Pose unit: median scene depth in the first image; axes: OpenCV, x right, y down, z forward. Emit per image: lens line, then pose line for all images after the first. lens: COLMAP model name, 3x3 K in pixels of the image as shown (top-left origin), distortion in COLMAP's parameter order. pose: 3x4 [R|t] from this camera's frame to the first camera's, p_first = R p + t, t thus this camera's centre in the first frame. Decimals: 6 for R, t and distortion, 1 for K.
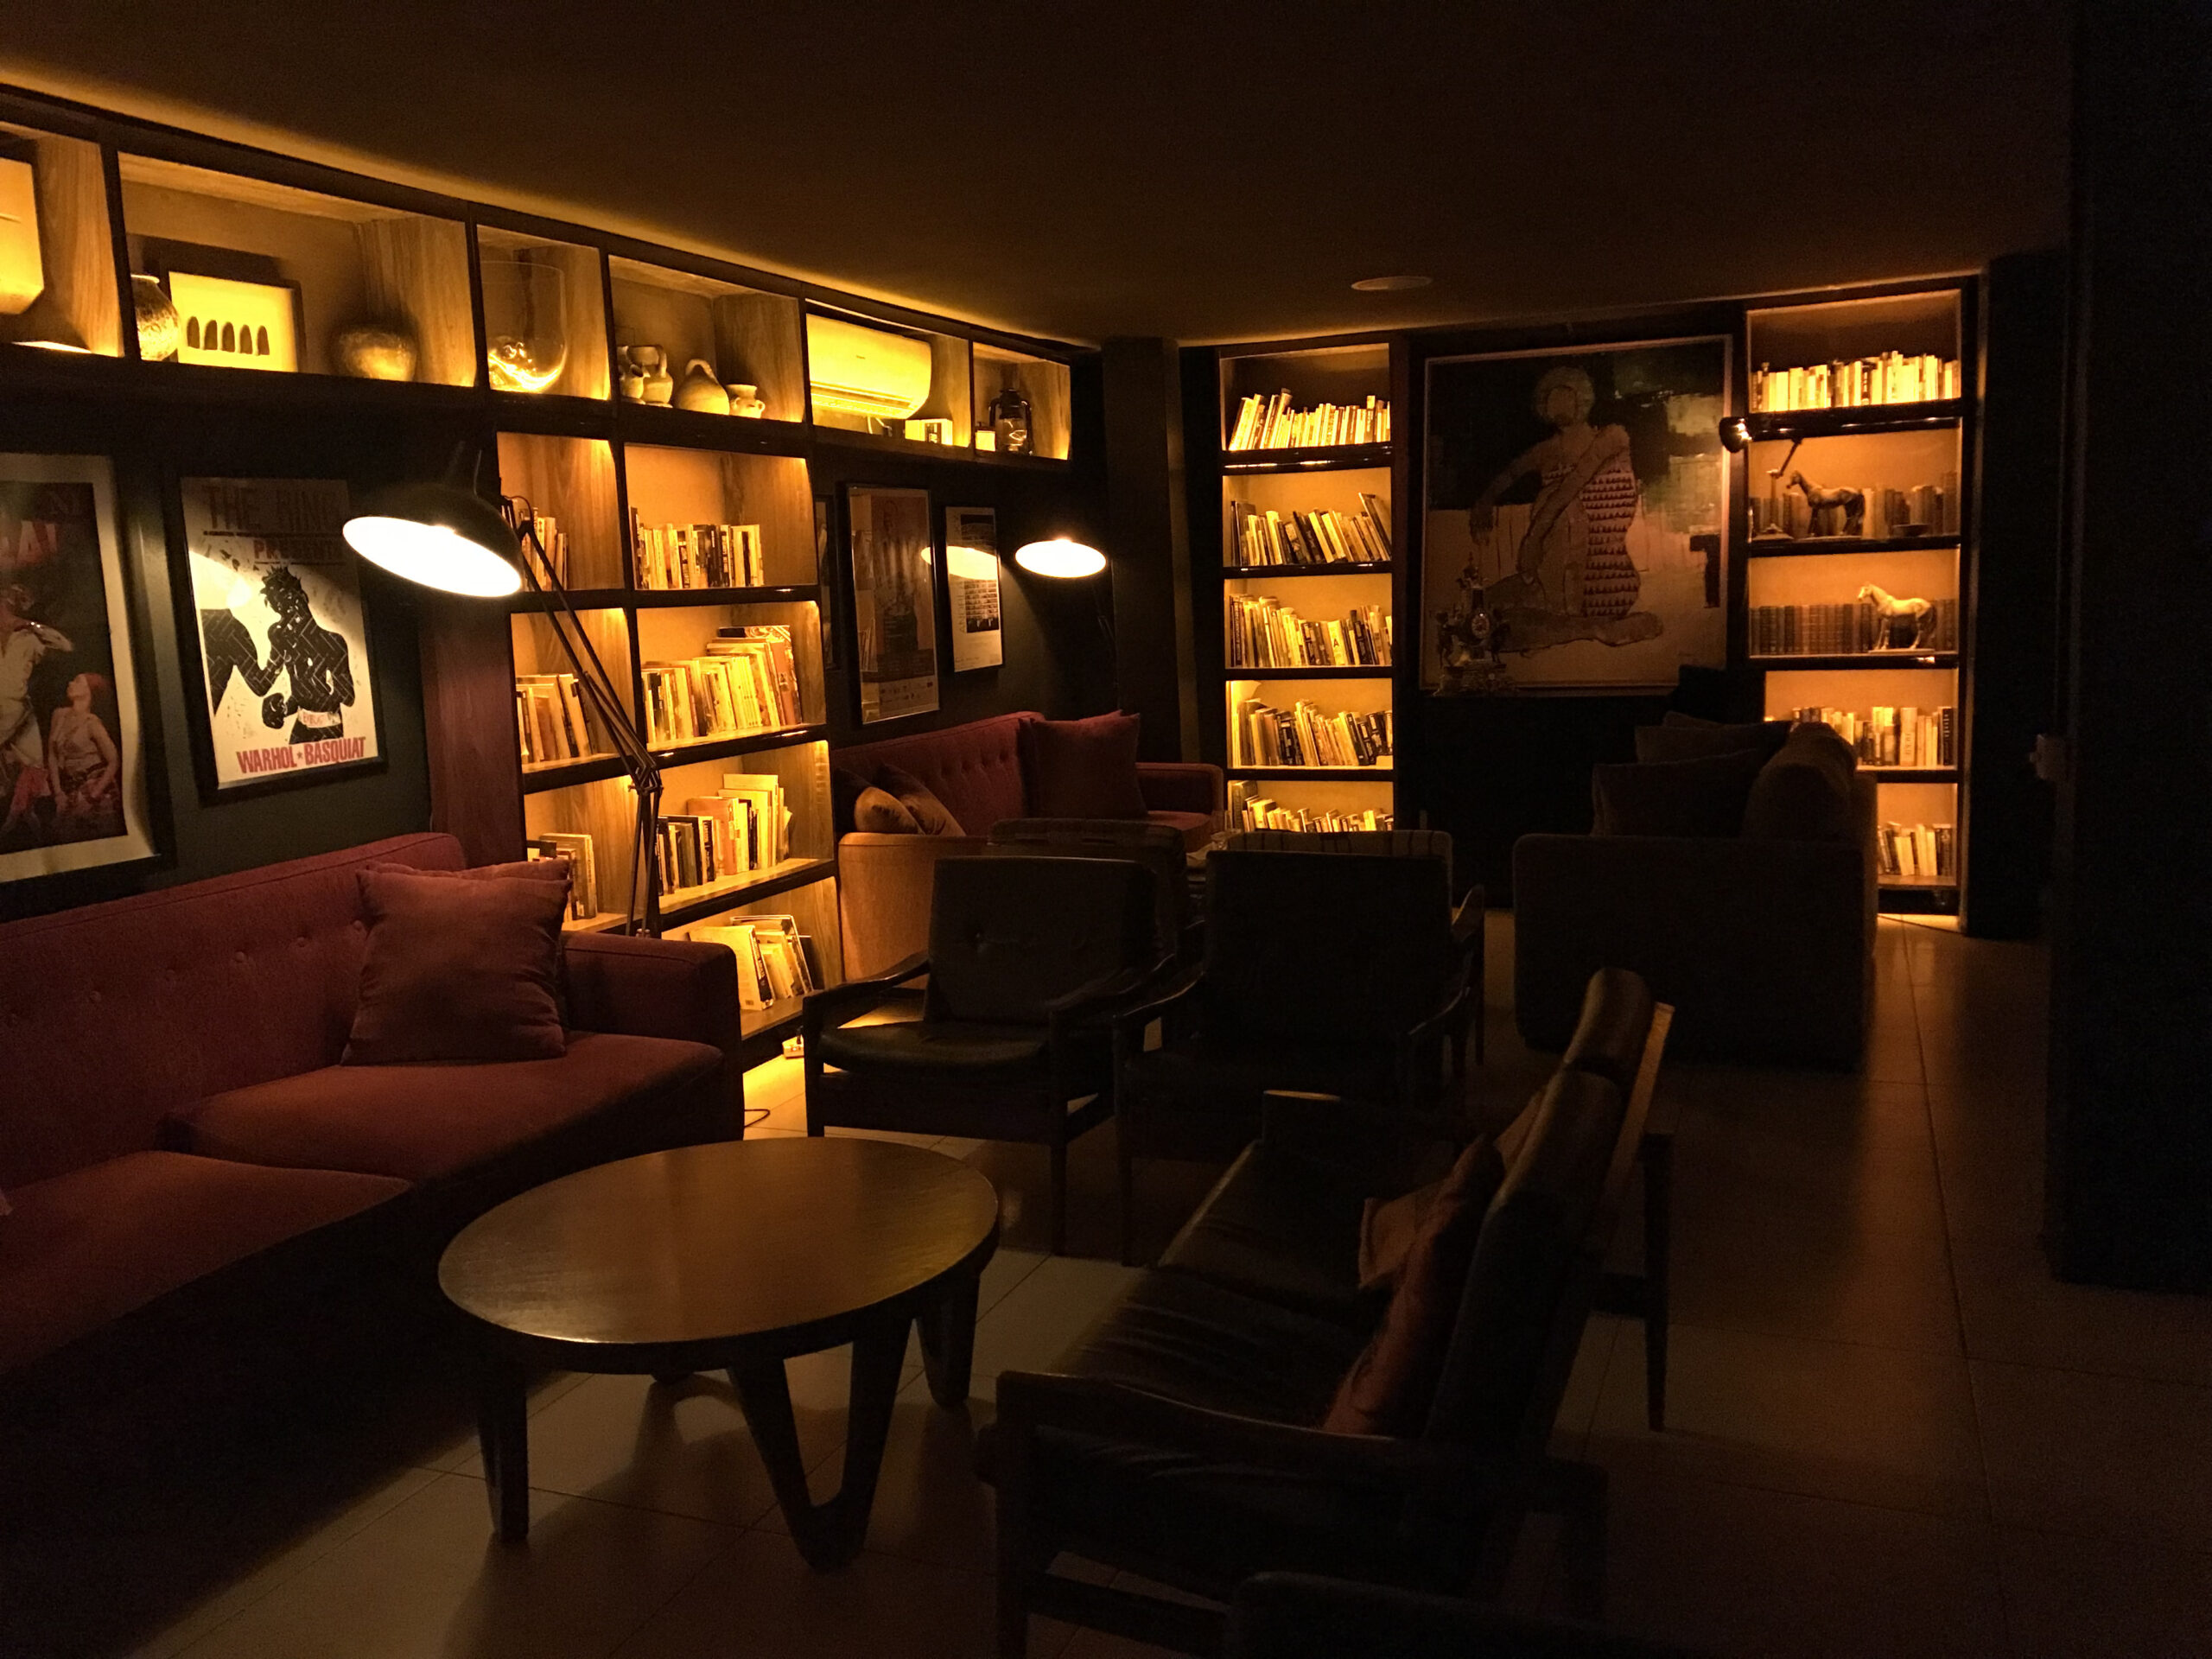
lens RADIAL K [[1835.6, 0, 1106.0], [0, 1835.6, 829.5], [0, 0, 1]] dist [0.013057, 0.002699]
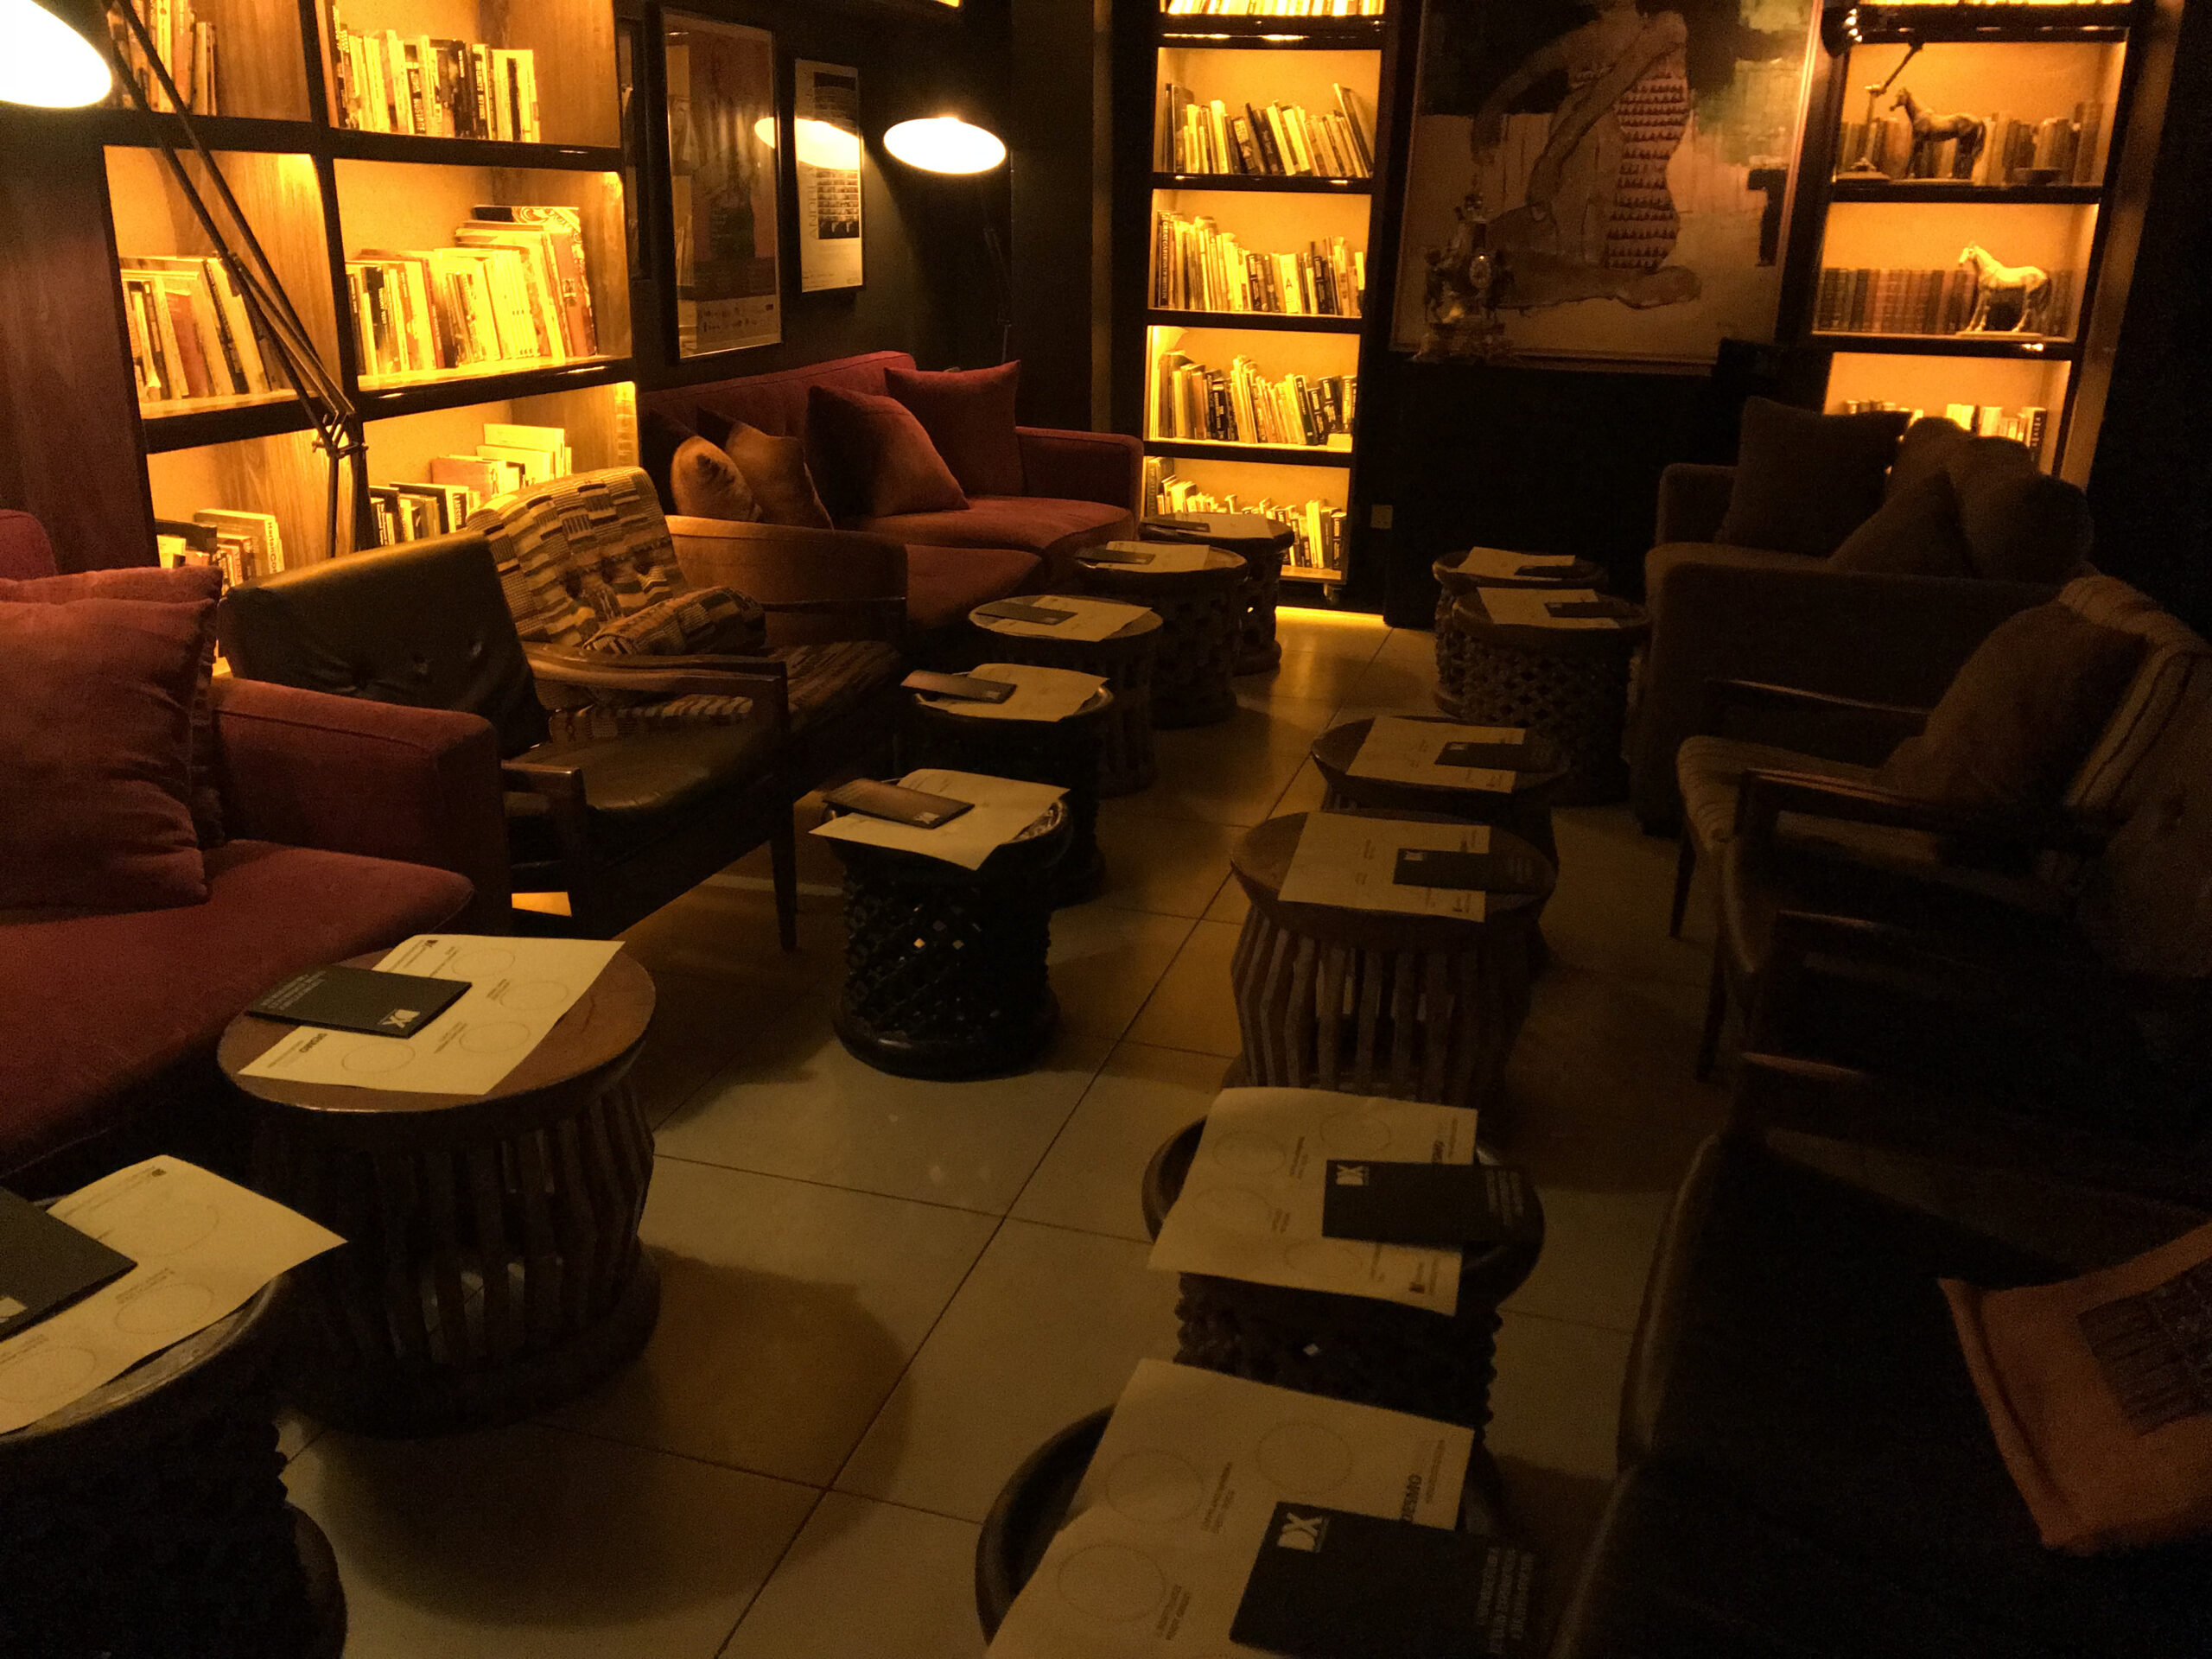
lens RADIAL K [[1835.6, 0, 1106.0], [0, 1835.6, 829.5], [0, 0, 1]] dist [0.013057, 0.002699]
pose [[0.993362, 0.026380, 0.111962, -0.038137], [-0.047029, 0.981420, 0.186020, -0.016089], [-0.104975, -0.190051, 0.976146, 0.210080]]
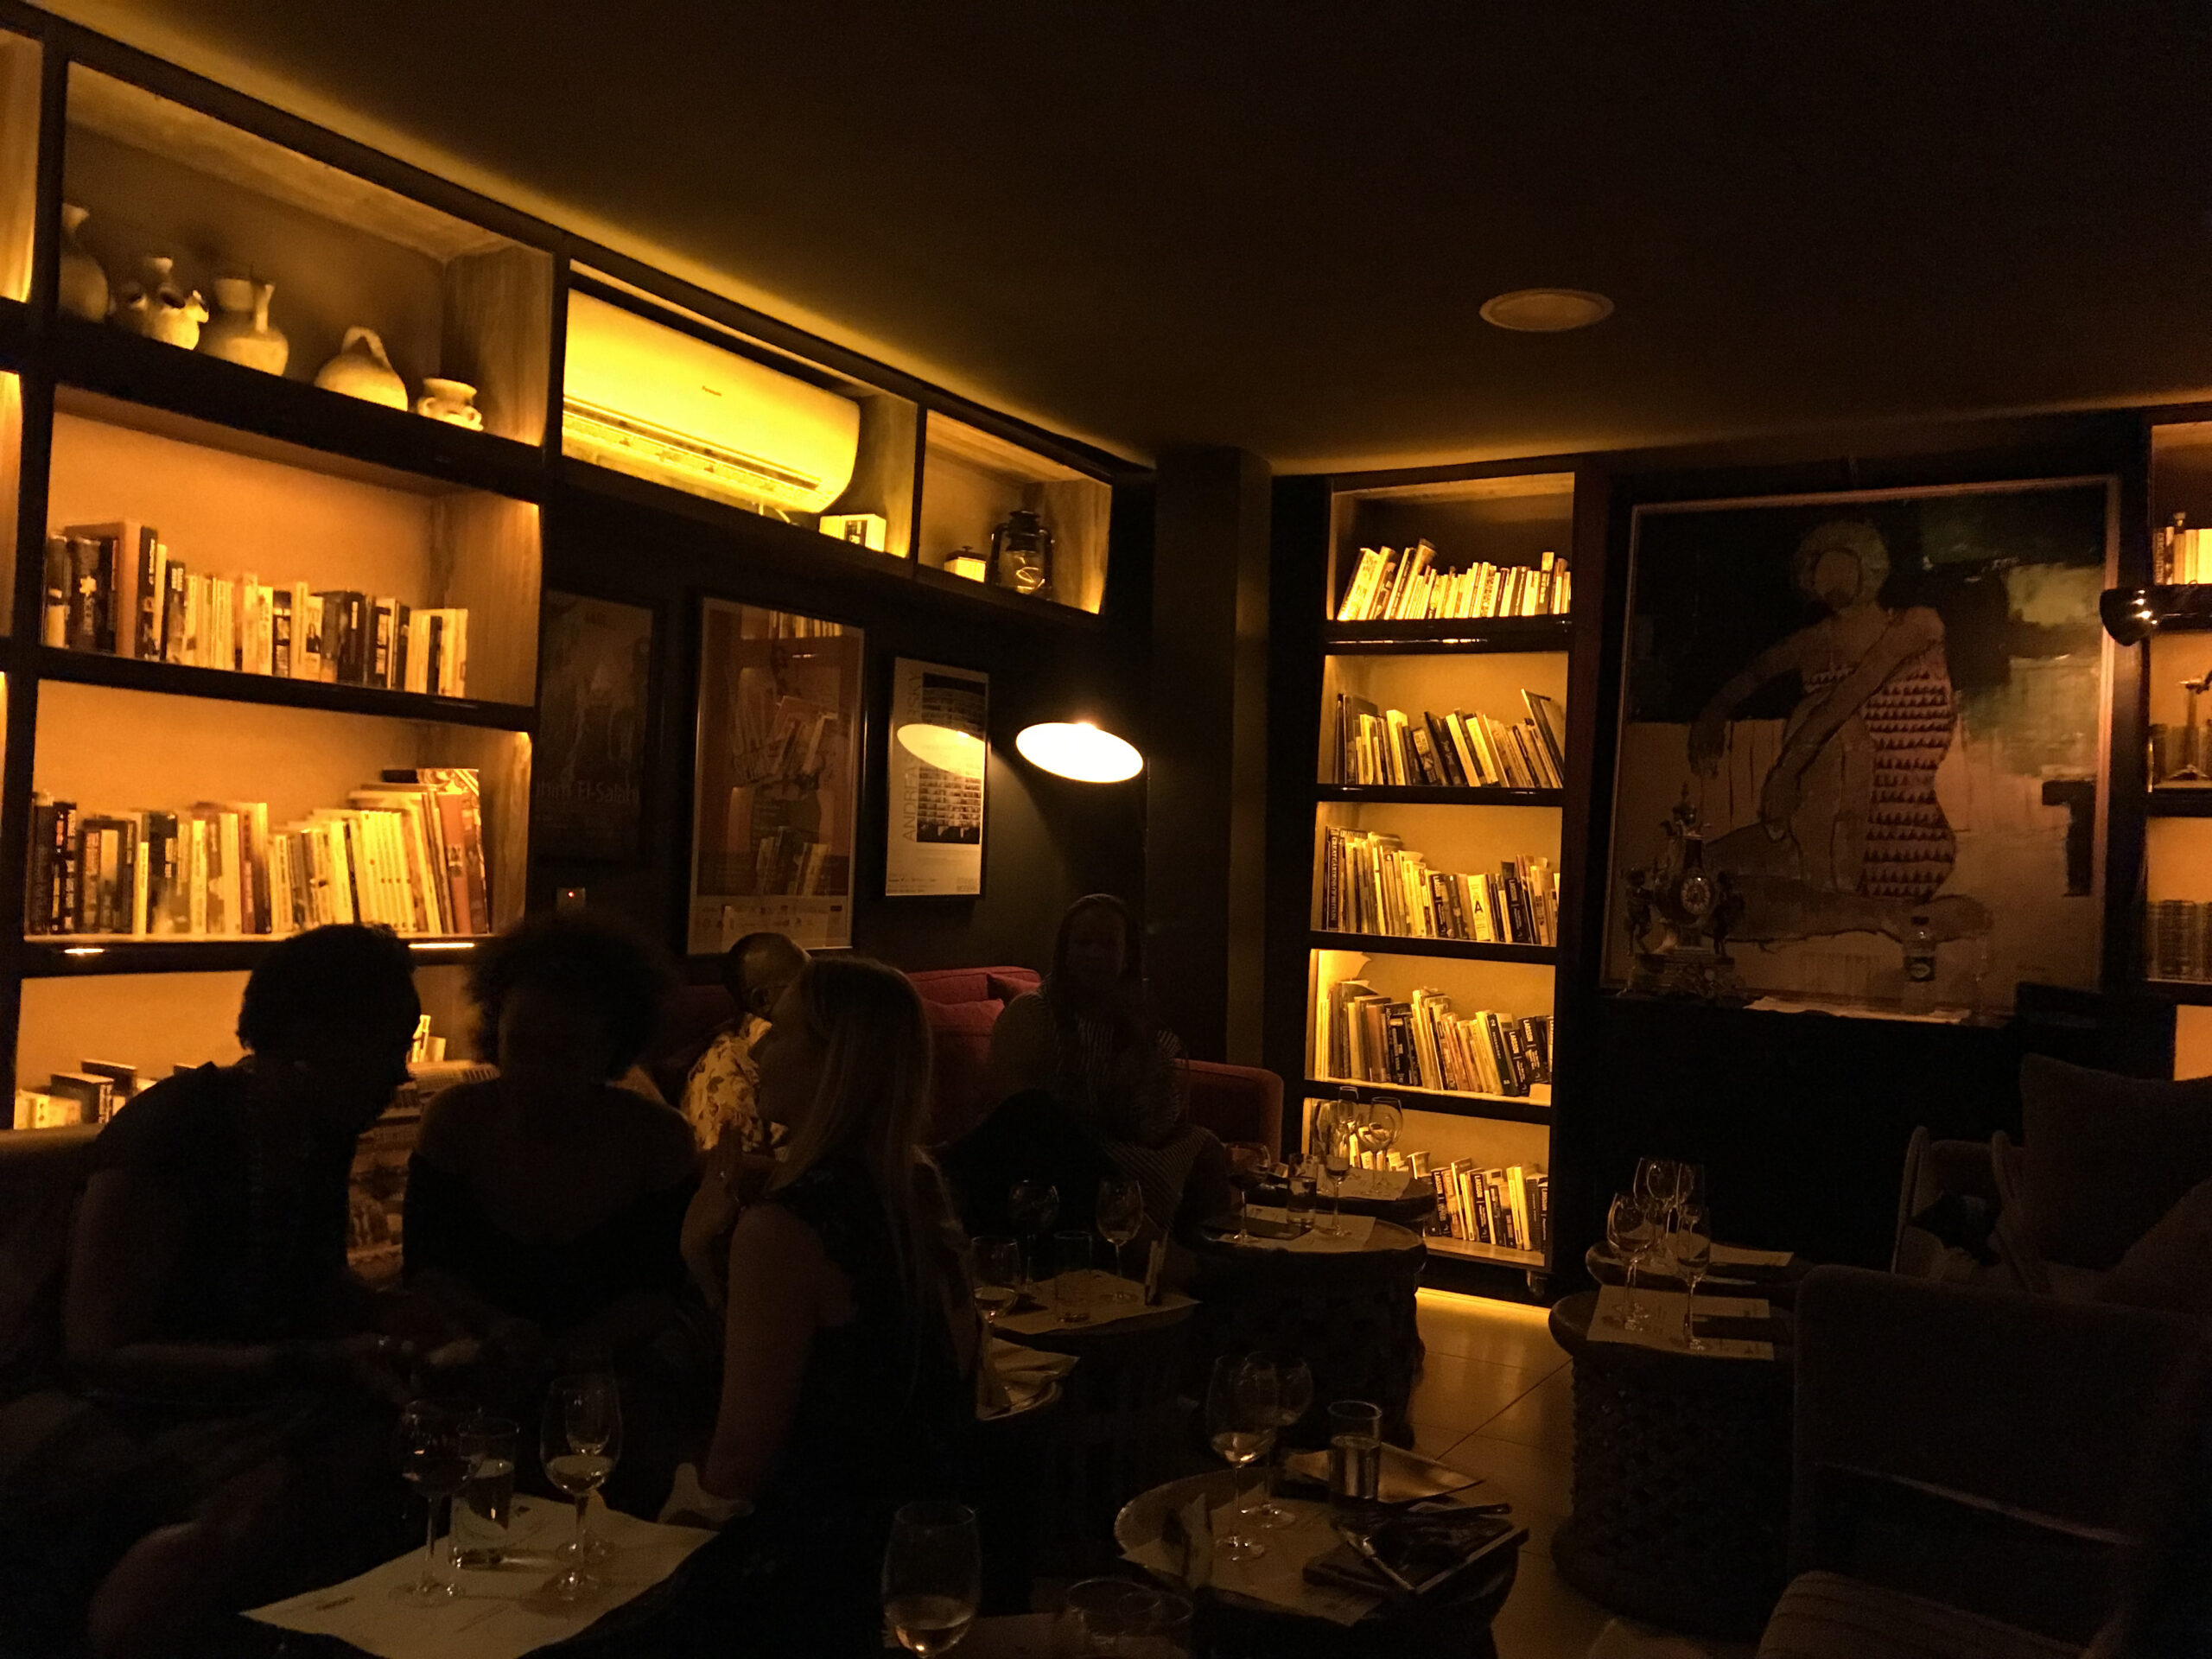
lens RADIAL K [[1767.8, 0, 1106.0], [0, 1767.8, 829.5], [0, 0, 1]] dist [-0.010504, 0.005898]
pose [[0.984333, 0.075197, -0.159477, 0.100552], [-0.099762, 0.983317, -0.152102, -0.018833], [0.145379, 0.165629, 0.975414, 0.372293]]
